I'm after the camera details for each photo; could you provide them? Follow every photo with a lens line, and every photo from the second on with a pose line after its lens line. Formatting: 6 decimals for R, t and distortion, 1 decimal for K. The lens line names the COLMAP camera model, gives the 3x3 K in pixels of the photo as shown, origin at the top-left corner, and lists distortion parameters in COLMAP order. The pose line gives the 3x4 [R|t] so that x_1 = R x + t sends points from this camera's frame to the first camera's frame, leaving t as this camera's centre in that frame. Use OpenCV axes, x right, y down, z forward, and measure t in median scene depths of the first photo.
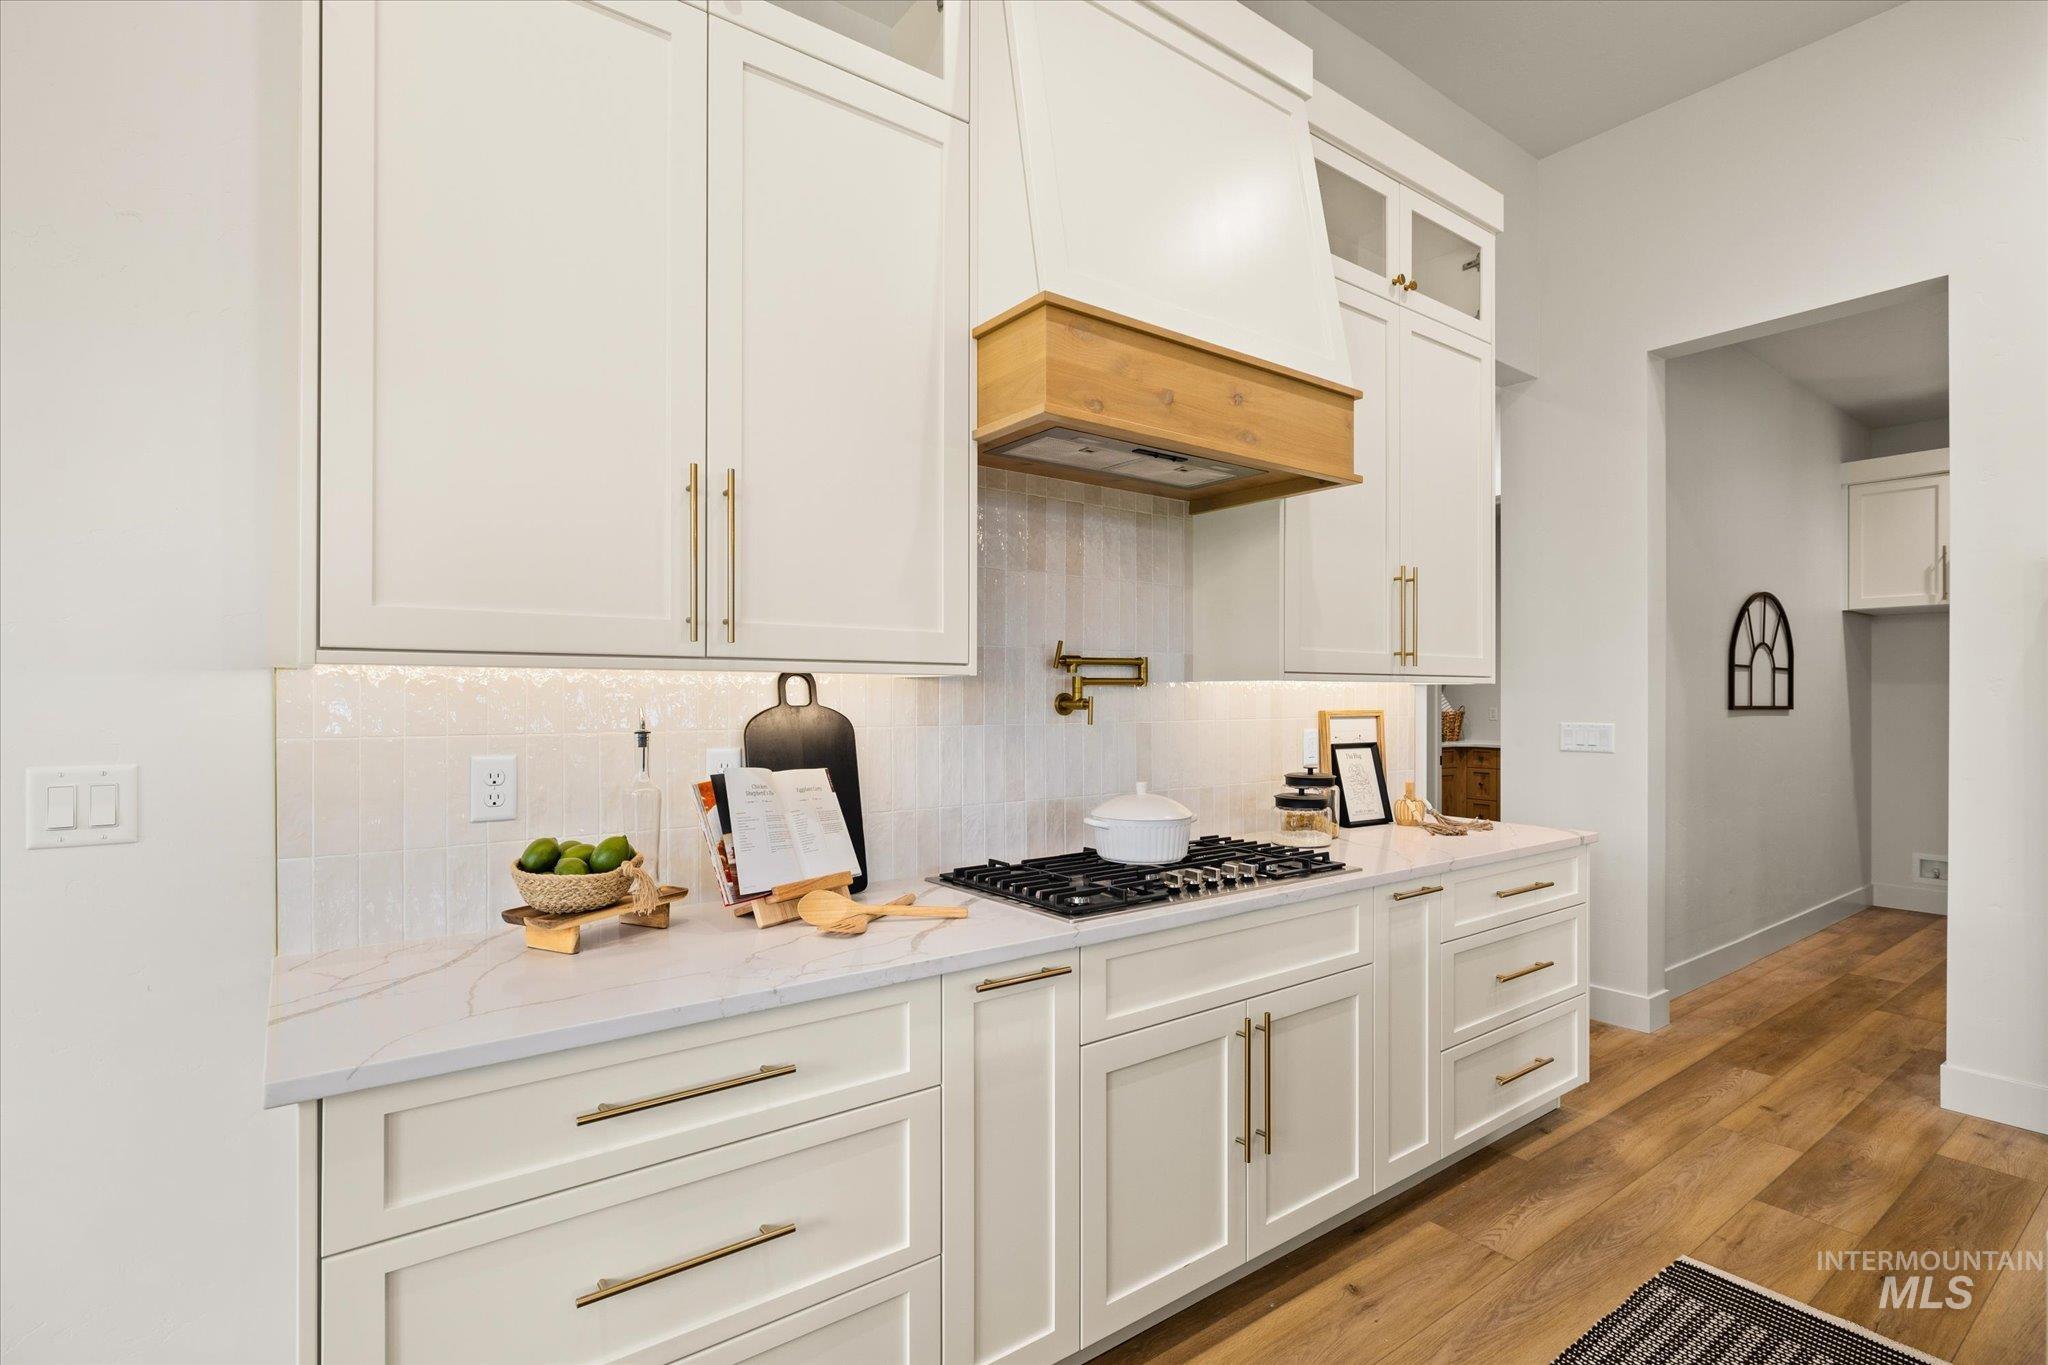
lens RADIAL K [[964.5, 0, 1023.0], [0, 964.5, 697.0], [0, 0, 1]] dist [-0.004010, -0.000944]
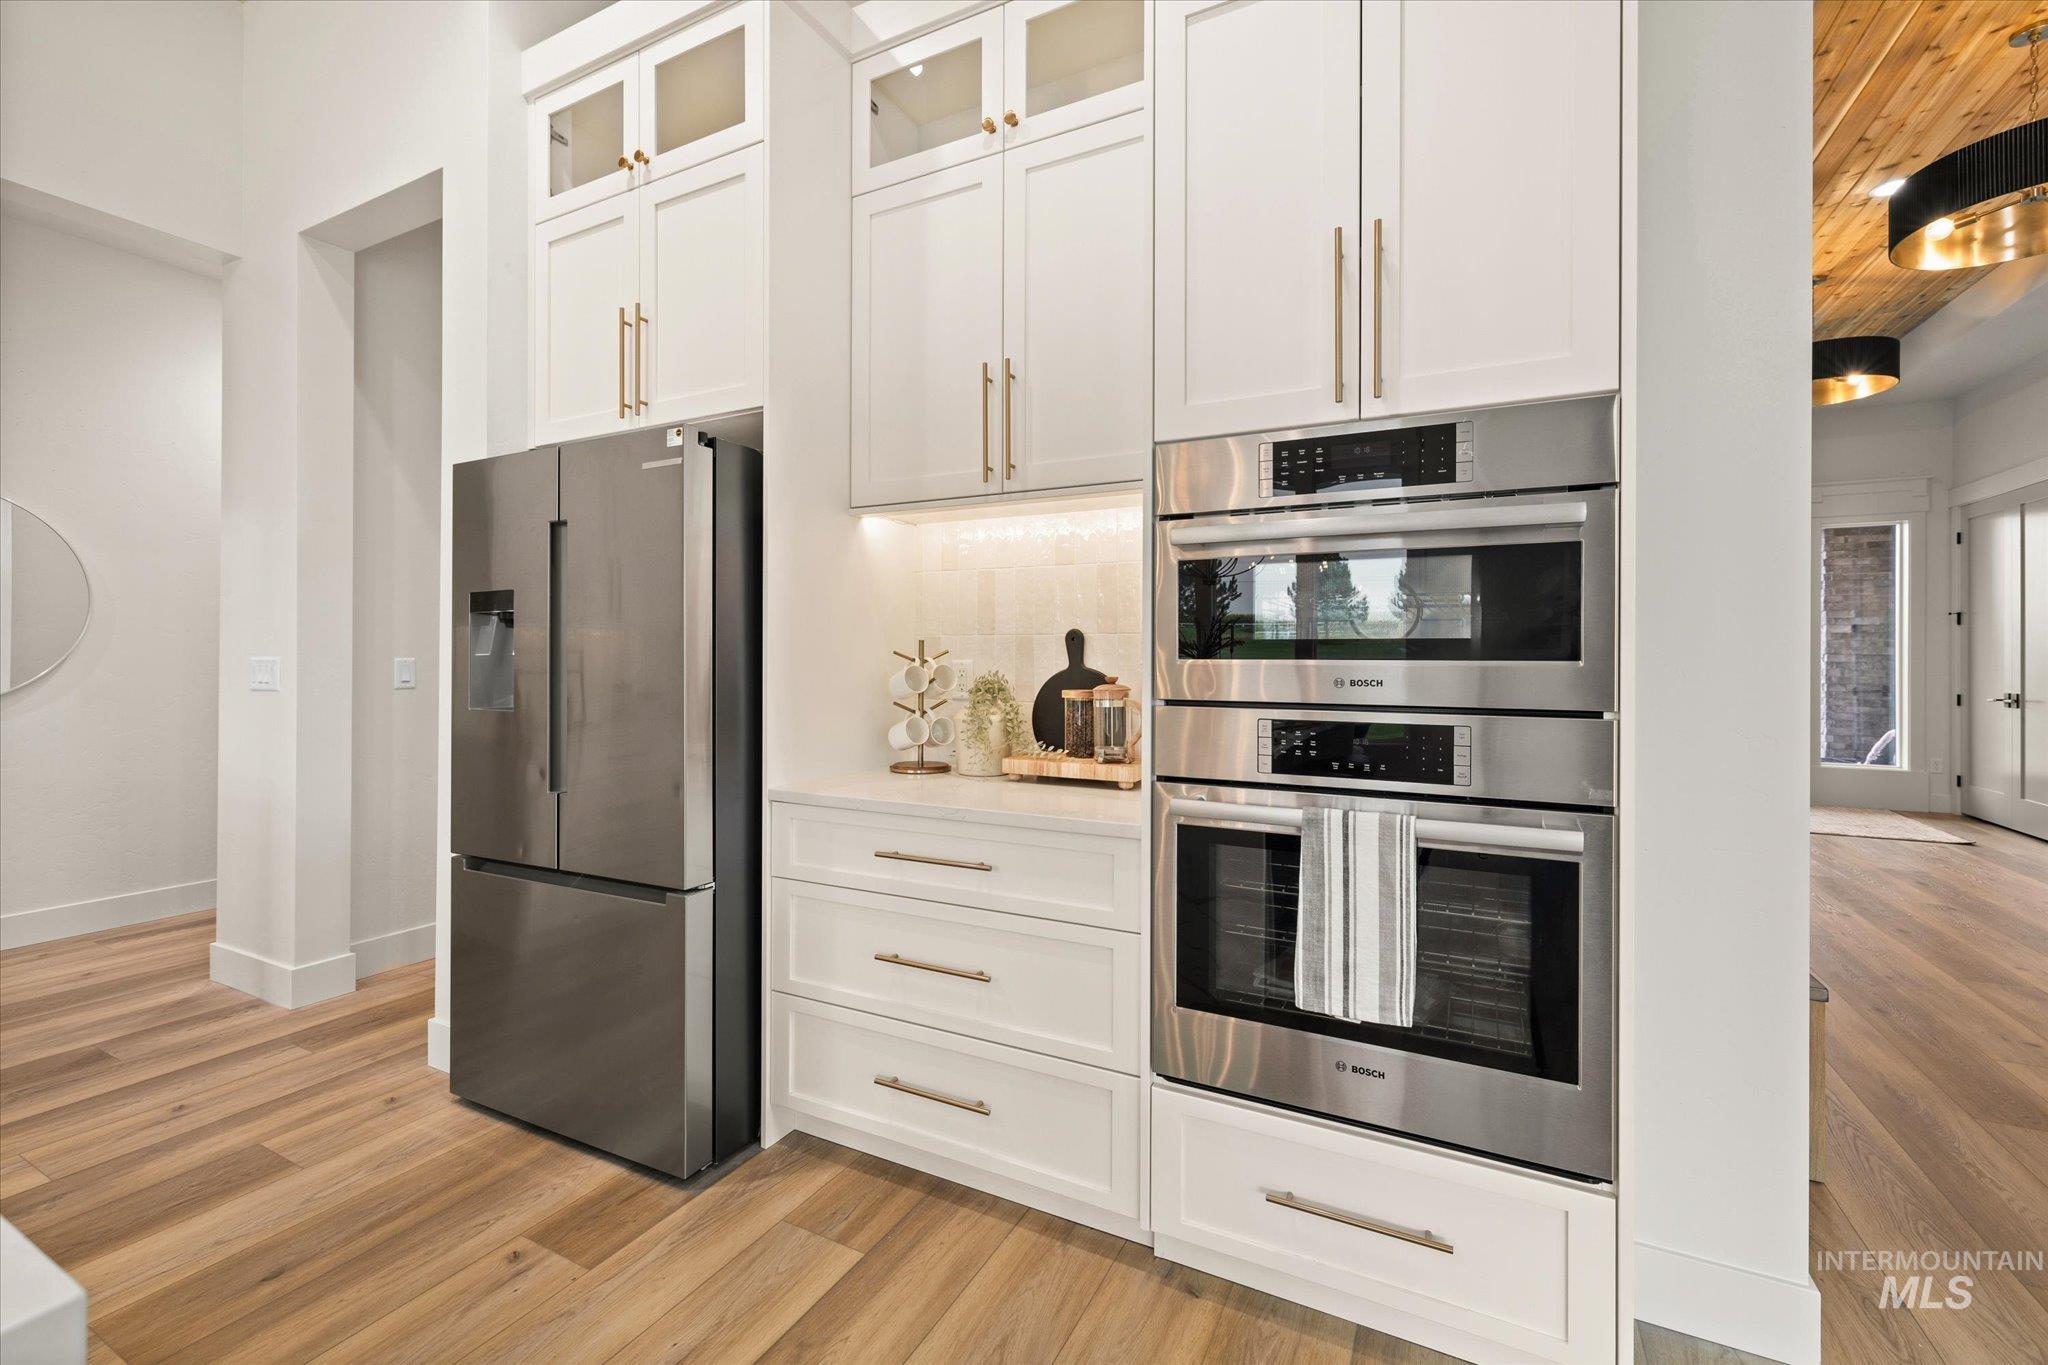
lens RADIAL K [[884.3, 0, 1003.8], [0, 884.3, 654.2], [0, 0, 1]] dist [0.000169, 0.003172]
pose [[0.904764, 0.001276, 0.425911, 1.481635], [0.000132, 0.999995, -0.003275, 0.046890], [-0.425913, 0.003019, 0.904759, -0.011001]]
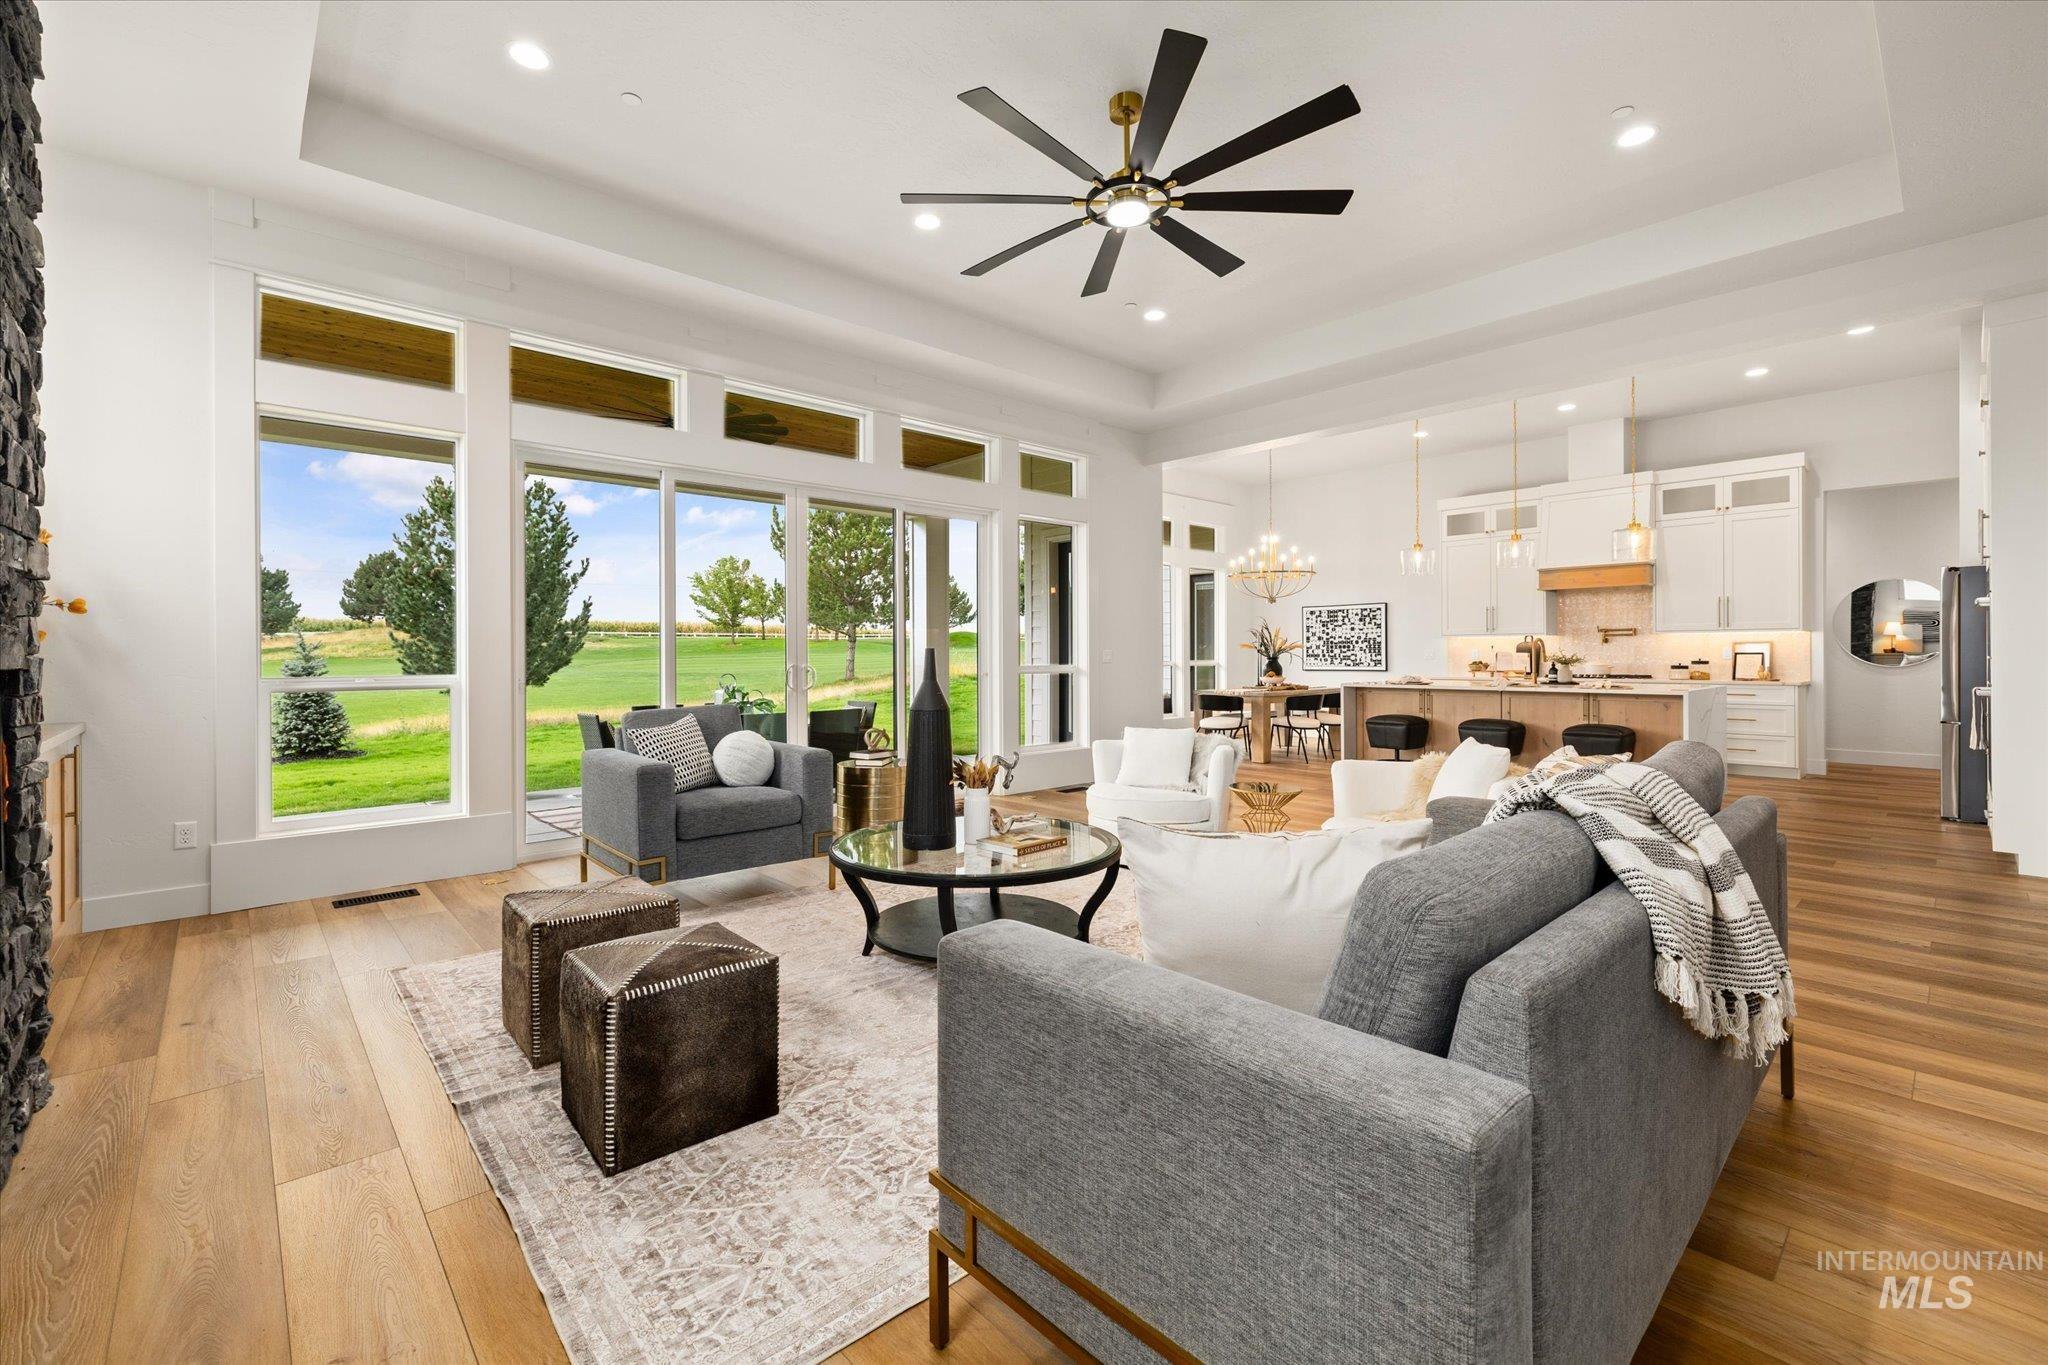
lens RADIAL K [[864.6, 0, 999.7], [0, 864.6, 653.8], [0, 0, 1]] dist [0.000056, 0.000217]
pose [[0.078303, -0.004030, -0.996921, 3.945925], [0.004130, 0.999985, -0.003718, 0.073688], [0.996921, -0.003826, 0.078319, -2.104420]]
